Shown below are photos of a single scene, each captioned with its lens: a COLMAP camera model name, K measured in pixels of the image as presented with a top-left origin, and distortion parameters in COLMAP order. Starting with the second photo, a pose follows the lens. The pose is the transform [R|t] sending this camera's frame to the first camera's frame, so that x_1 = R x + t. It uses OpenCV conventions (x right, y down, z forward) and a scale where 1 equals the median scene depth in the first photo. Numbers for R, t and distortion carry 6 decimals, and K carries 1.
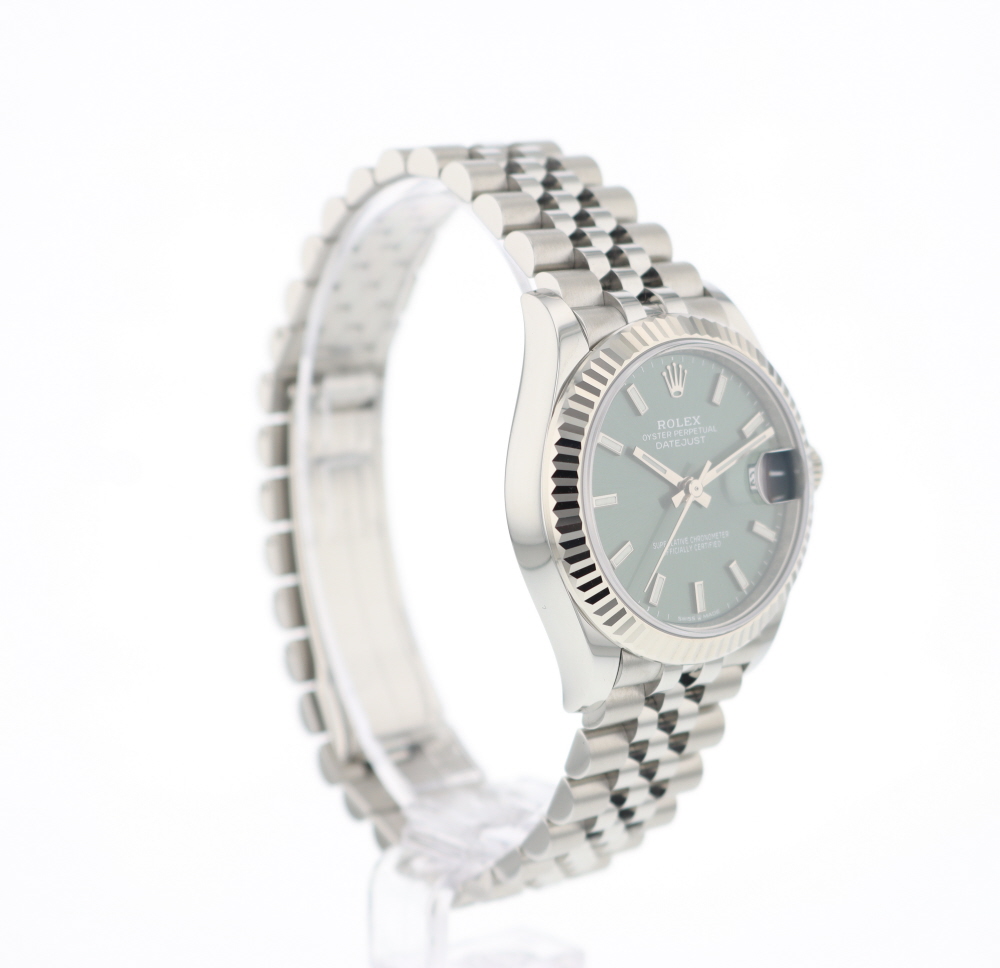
lens RADIAL K [[2924.8, 0, 500.2], [0, 2924.8, 483.2], [0, 0, 1]] dist [-0.009513, 0.000000]
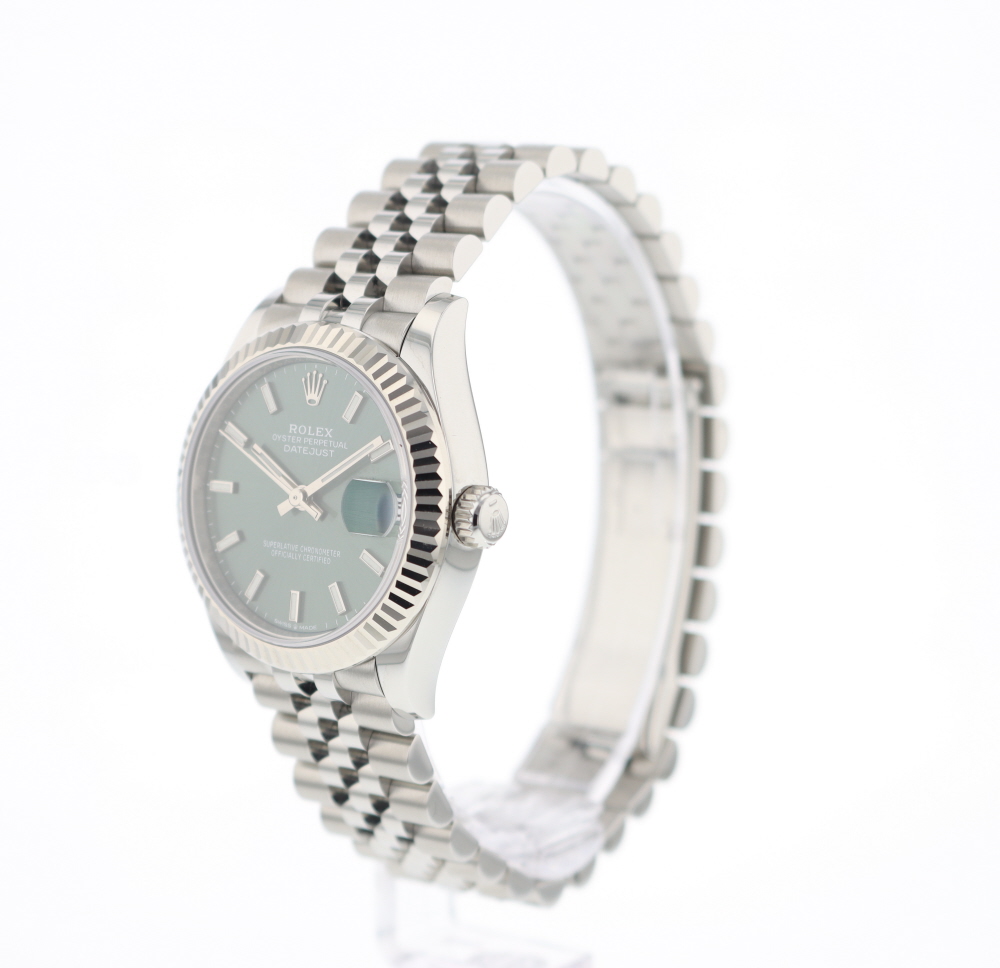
lens RADIAL K [[2924.8, 0, 500.4], [0, 2924.8, 484.2], [0, 0, 1]] dist [-0.009513, 0.000000]
pose [[0.256209, 0.175458, -0.950564, 1.027810], [-0.152624, 0.978395, 0.139458, -0.151716], [0.954496, 0.109349, 0.277453, 0.786682]]
